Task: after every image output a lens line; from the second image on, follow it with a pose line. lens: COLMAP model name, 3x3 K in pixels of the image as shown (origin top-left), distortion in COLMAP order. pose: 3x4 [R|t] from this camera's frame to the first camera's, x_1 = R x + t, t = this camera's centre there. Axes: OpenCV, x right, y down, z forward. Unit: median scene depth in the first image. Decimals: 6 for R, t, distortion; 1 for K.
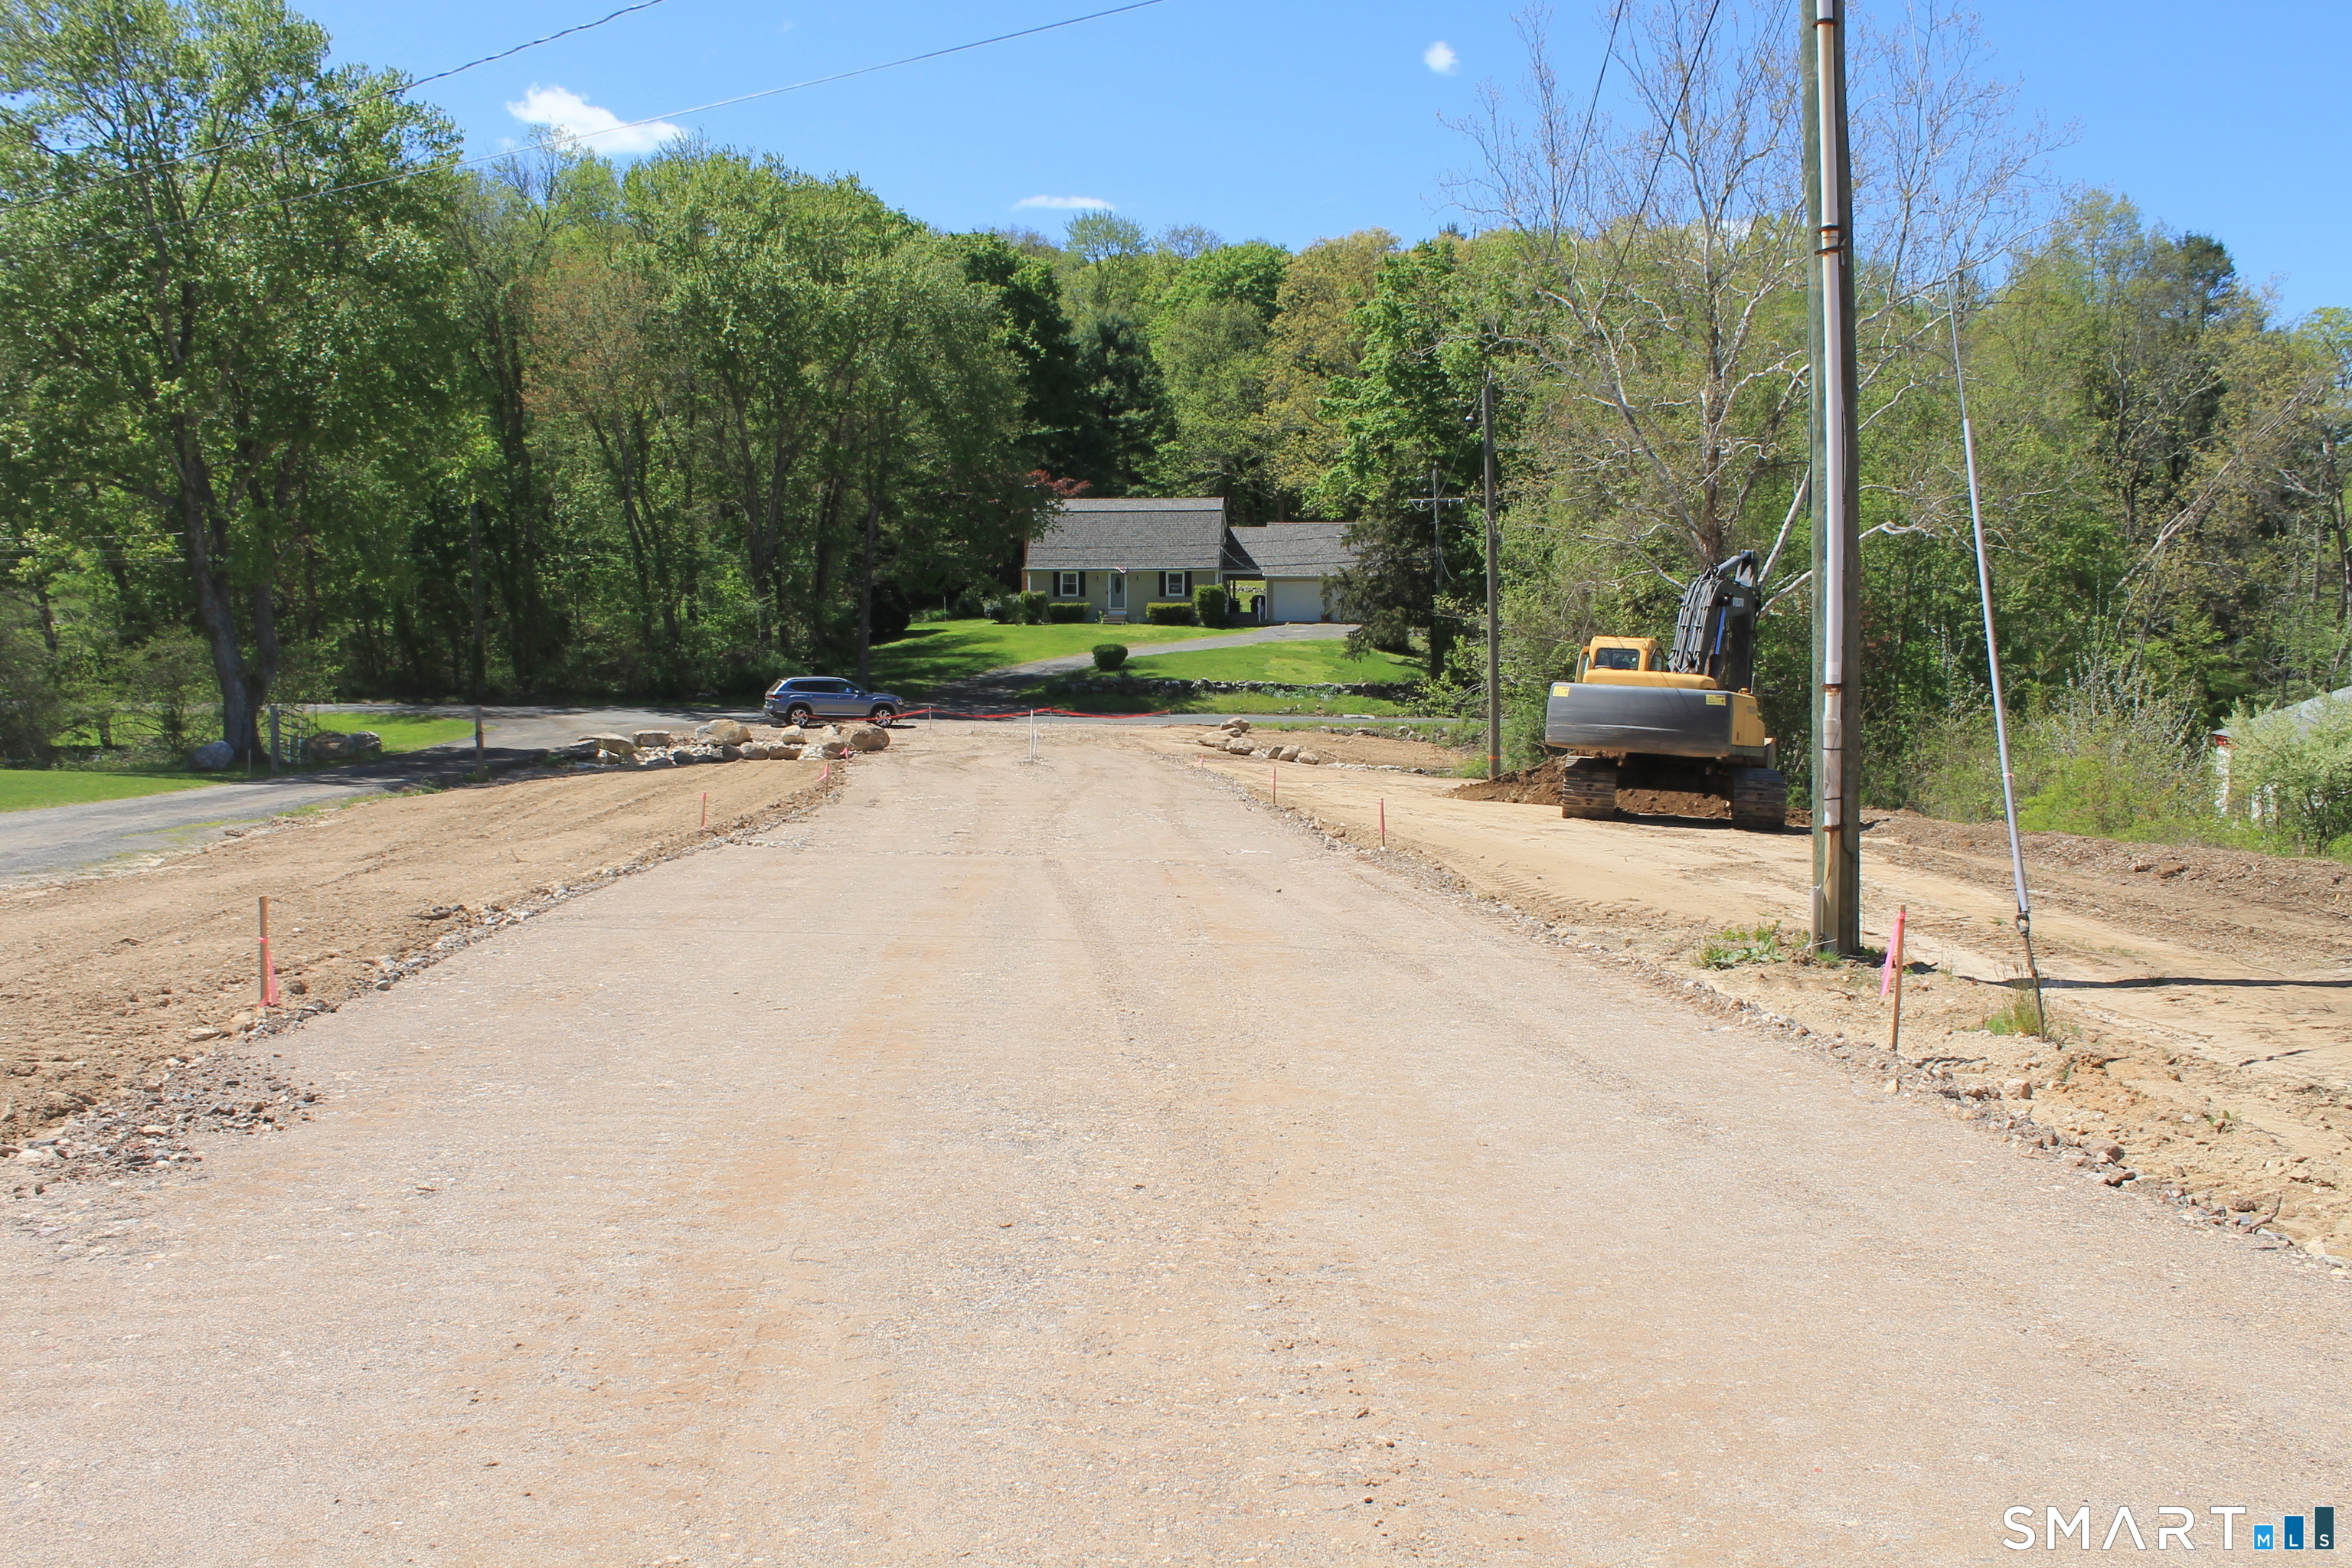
lens RADIAL K [[1976.4, 0, 1175.2], [0, 1976.4, 902.2], [0, 0, 1]] dist [-0.163391, 0.166427]
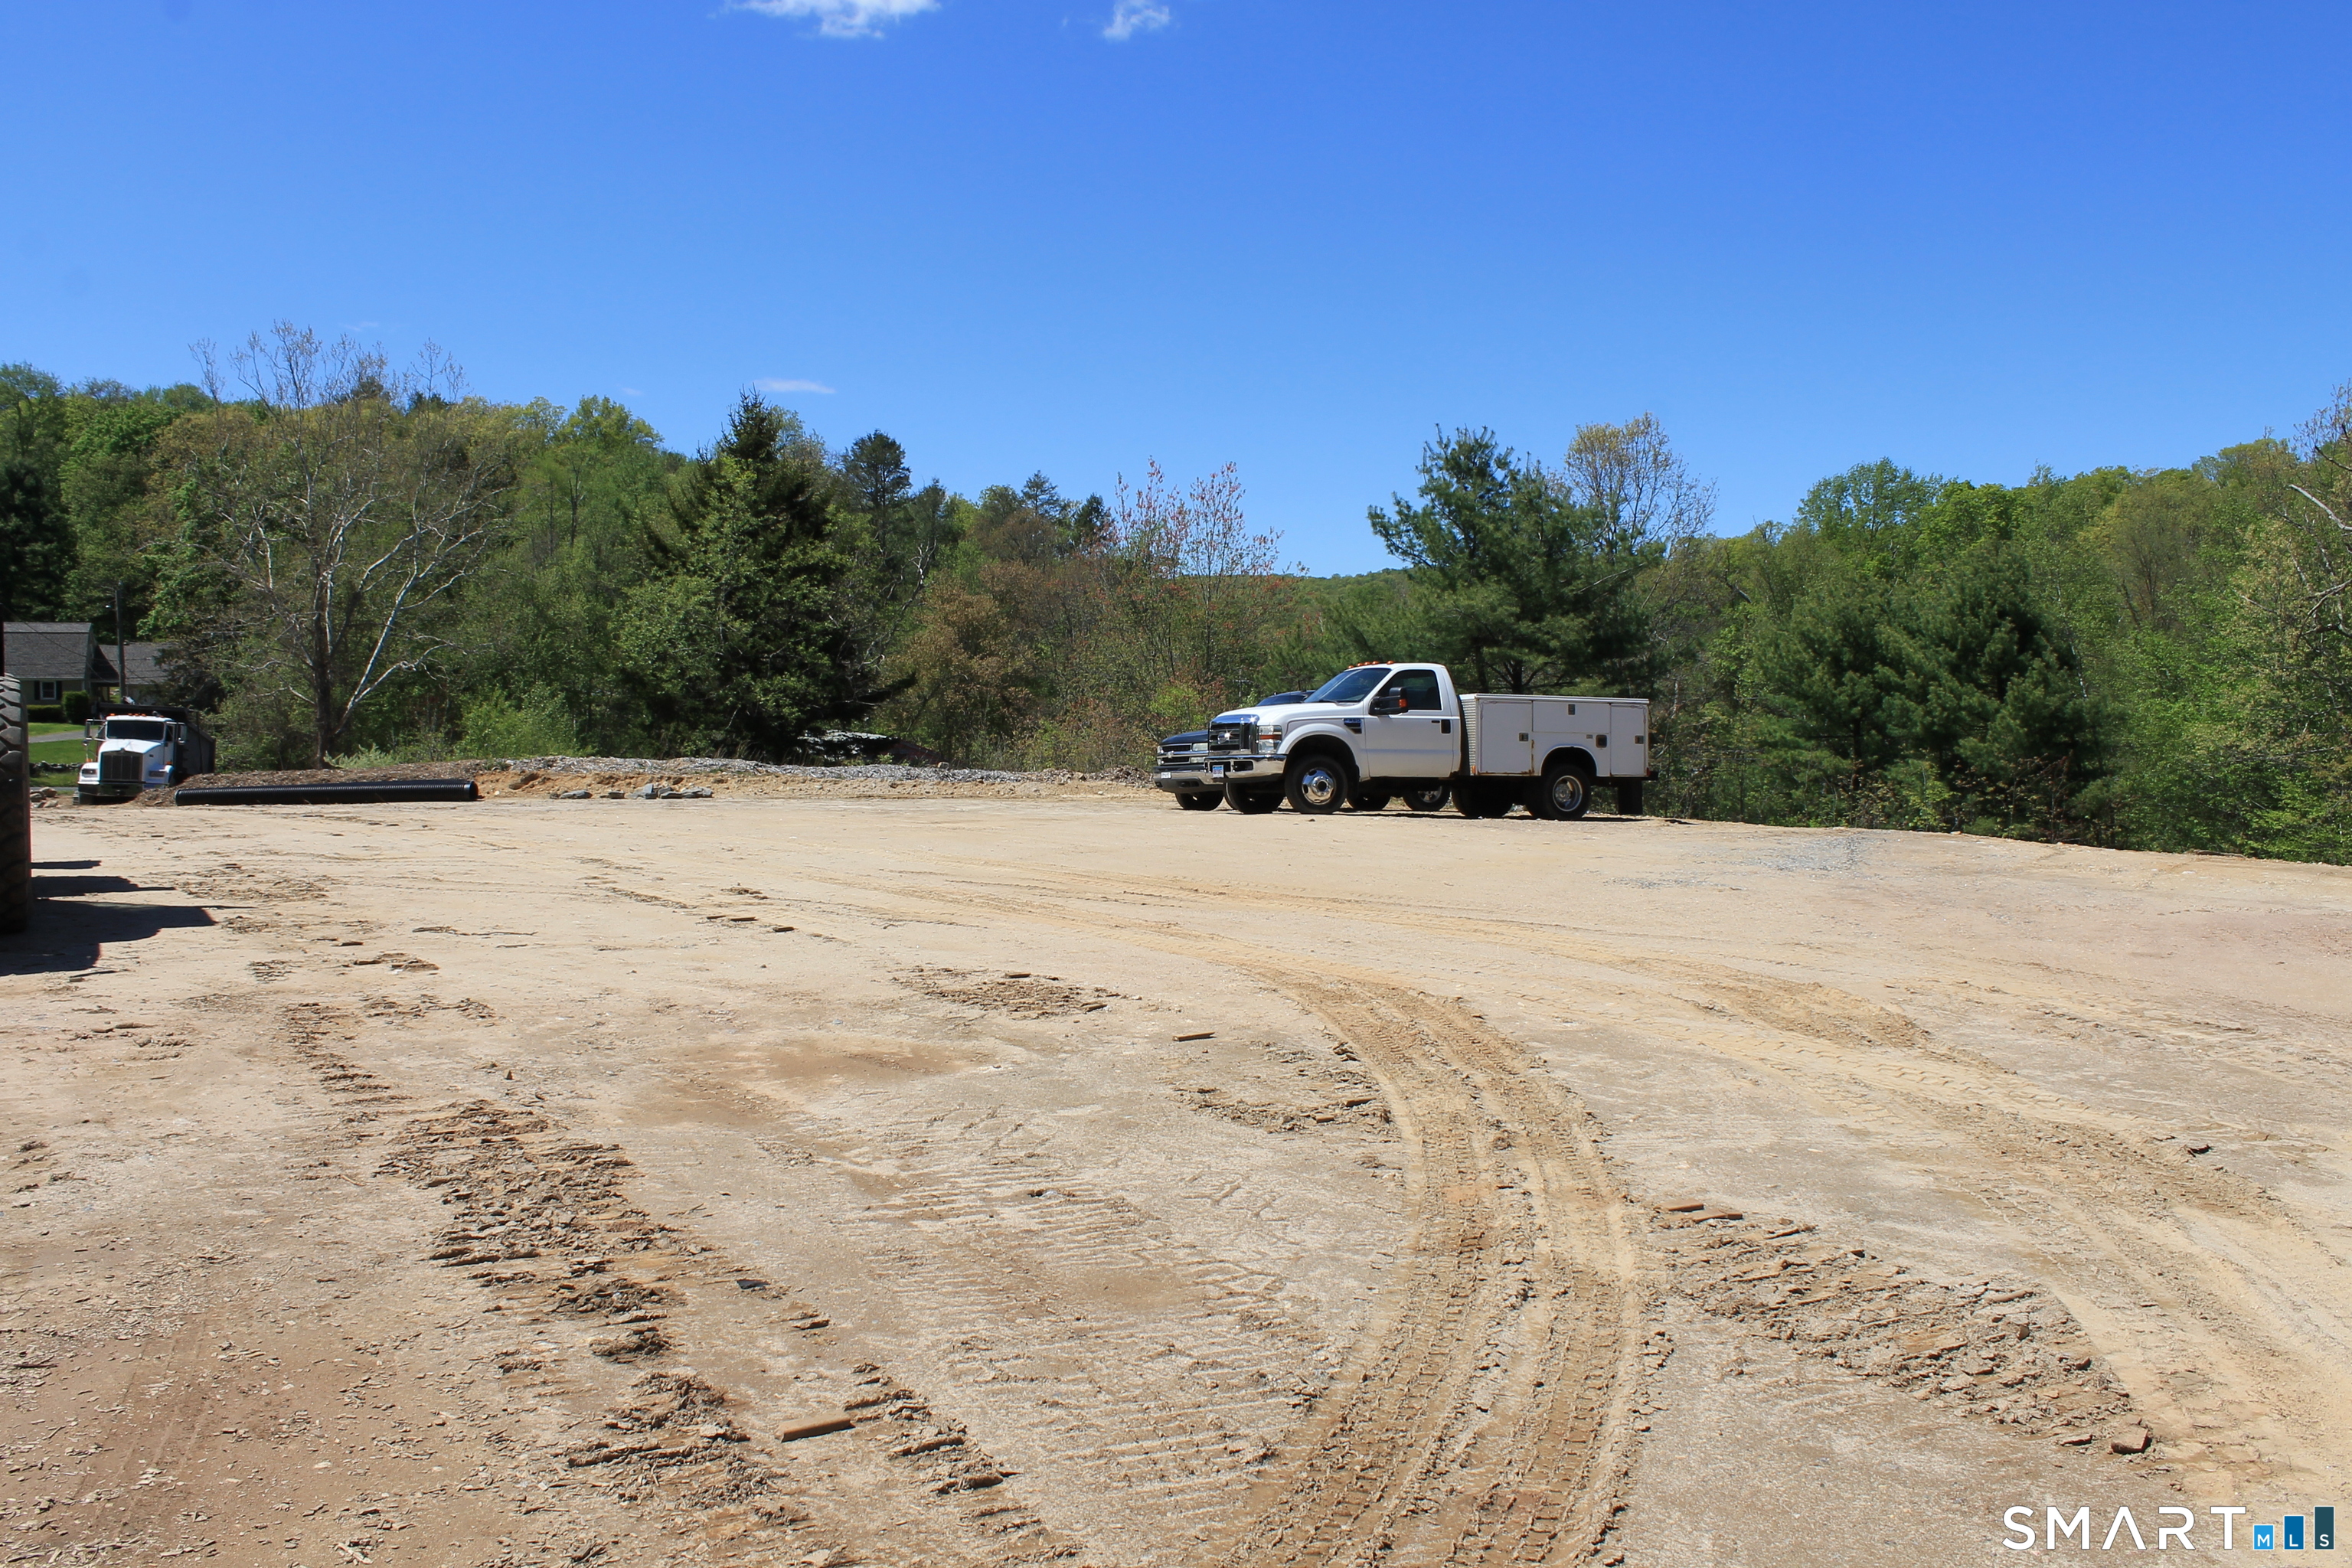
lens RADIAL K [[2000.3, 0, 1148.7], [0, 2000.3, 782.4], [0, 0, 1]] dist [-0.176012, 0.159189]
pose [[0.900745, -0.011419, 0.434197, 0.101589], [0.058571, 0.993717, -0.095373, 0.057536], [-0.430380, 0.111338, 0.895755, -0.411306]]
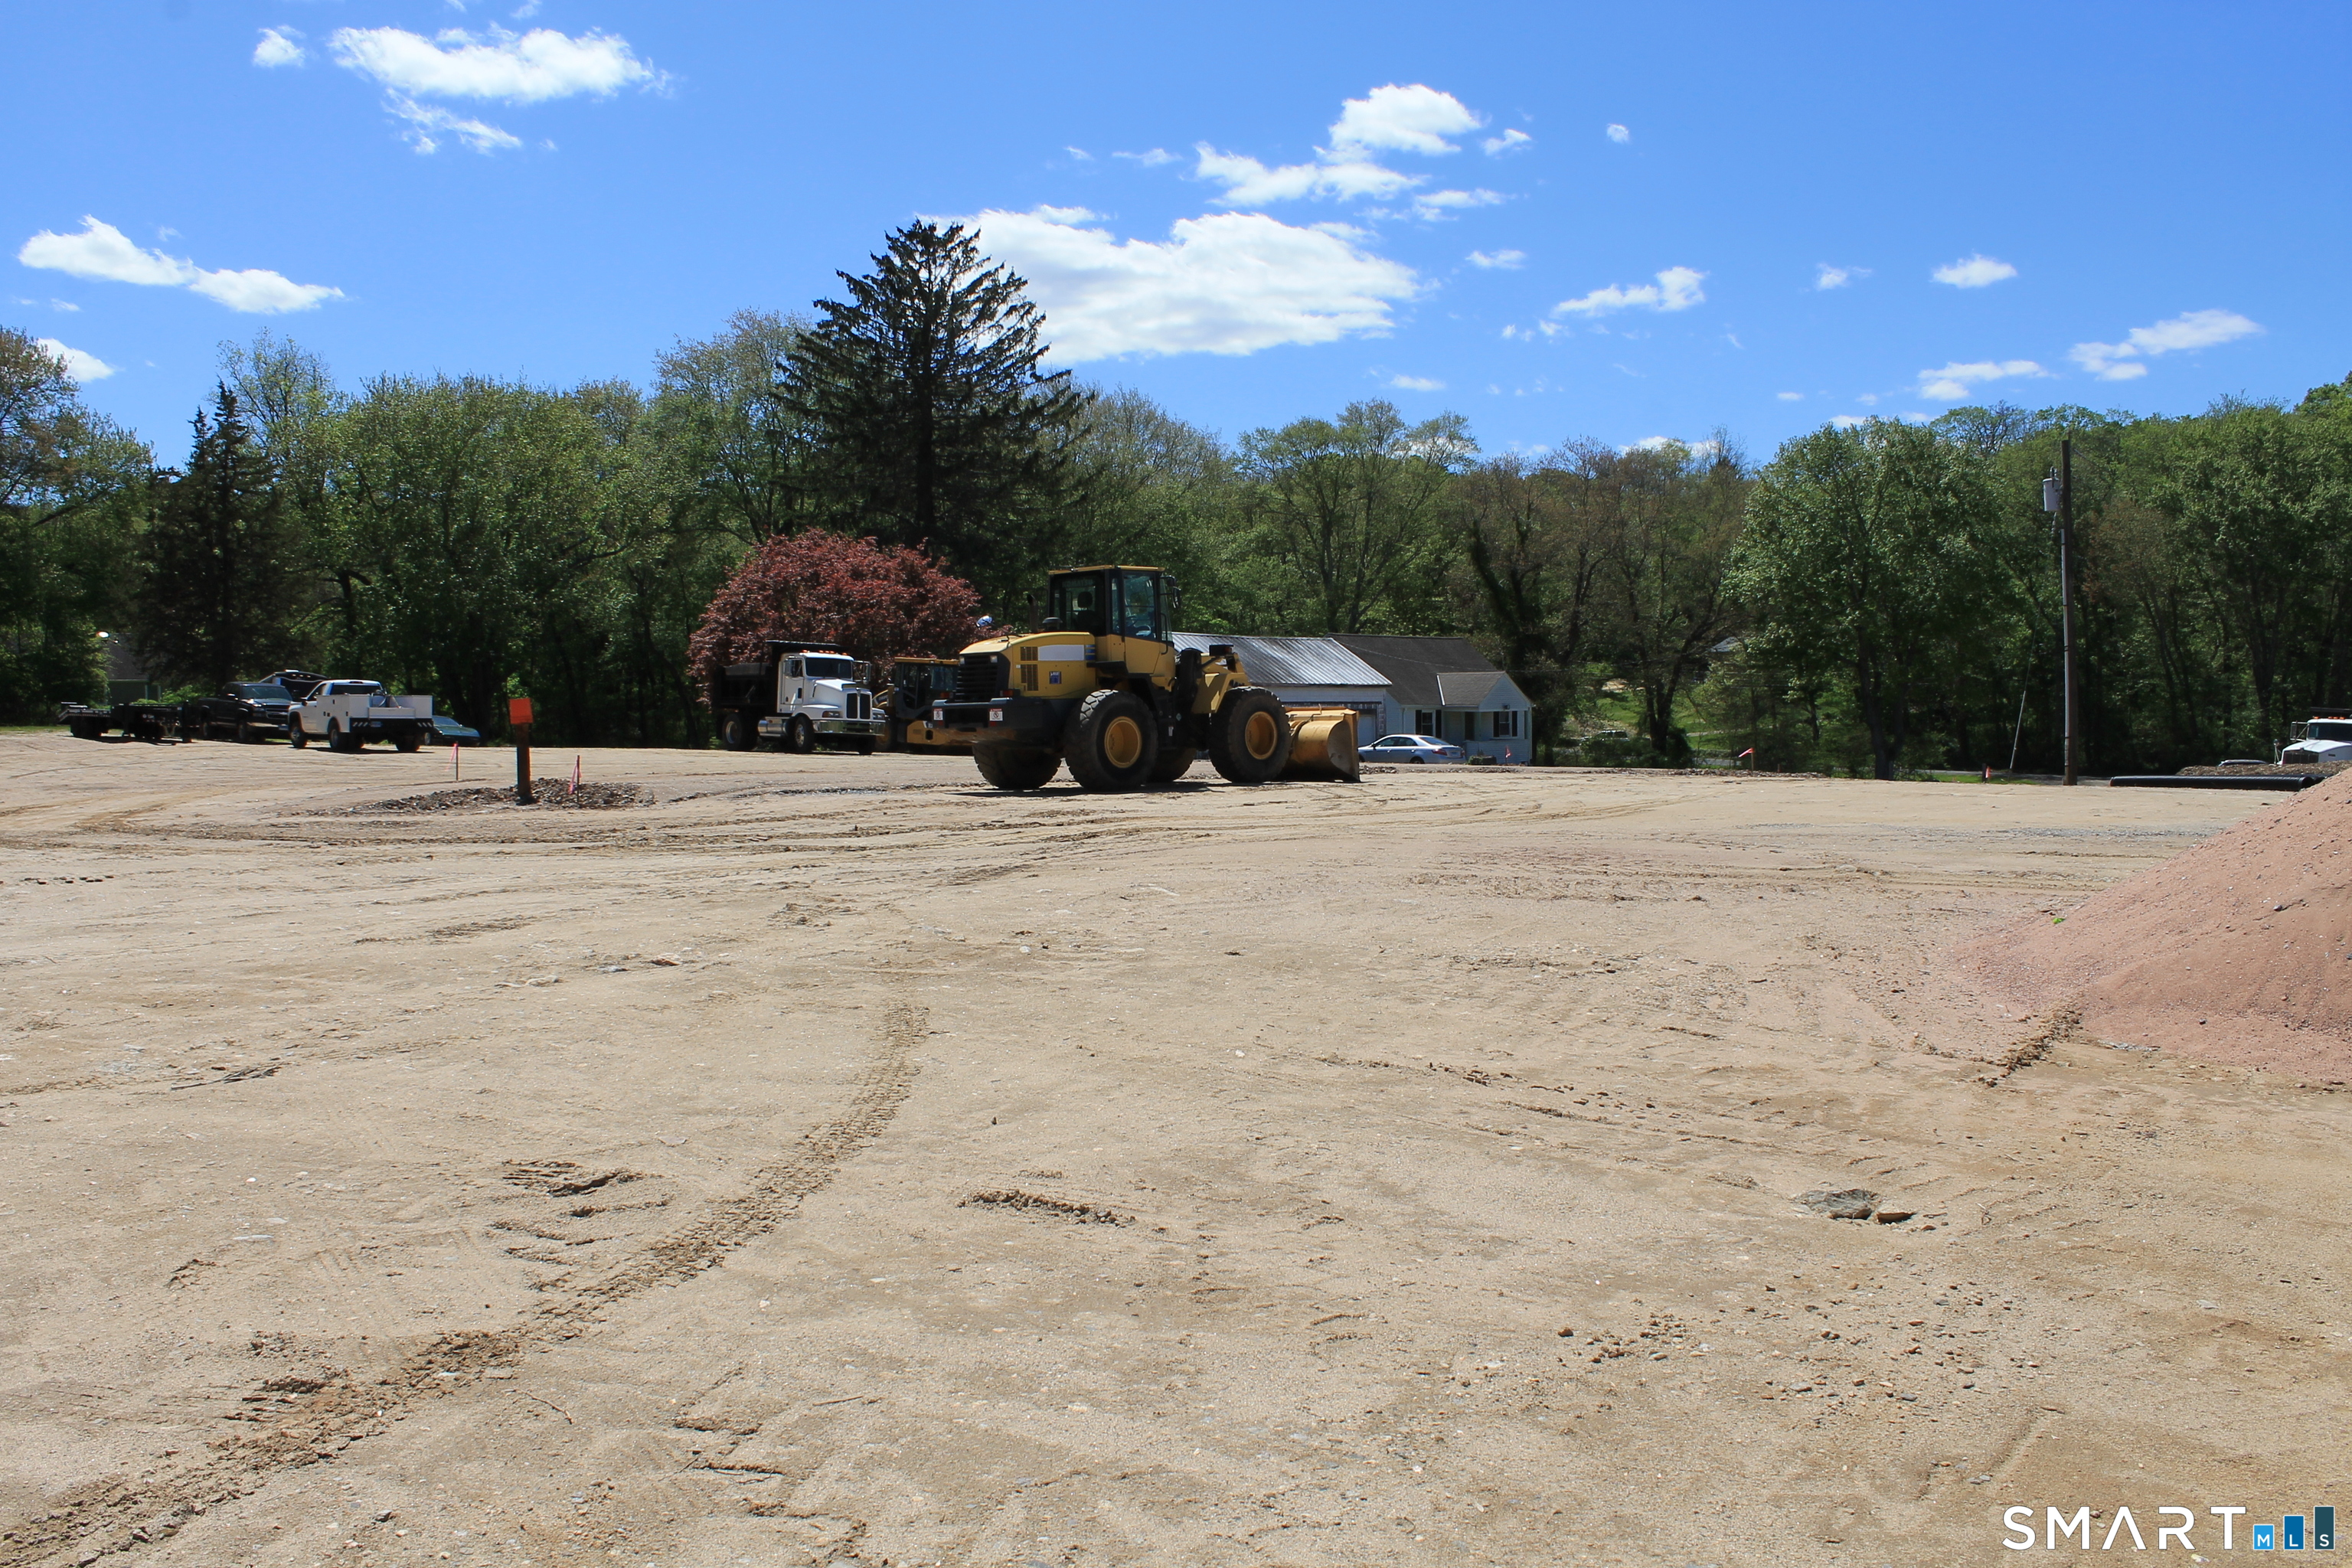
lens RADIAL K [[1990.4, 0, 1153.1], [0, 1990.4, 813.9], [0, 0, 1]] dist [-0.167345, 0.160956]
pose [[0.642067, 0.033405, -0.765920, 0.294555], [-0.107337, 0.993127, -0.046665, 0.065882], [0.759097, 0.112173, 0.641240, -0.453673]]
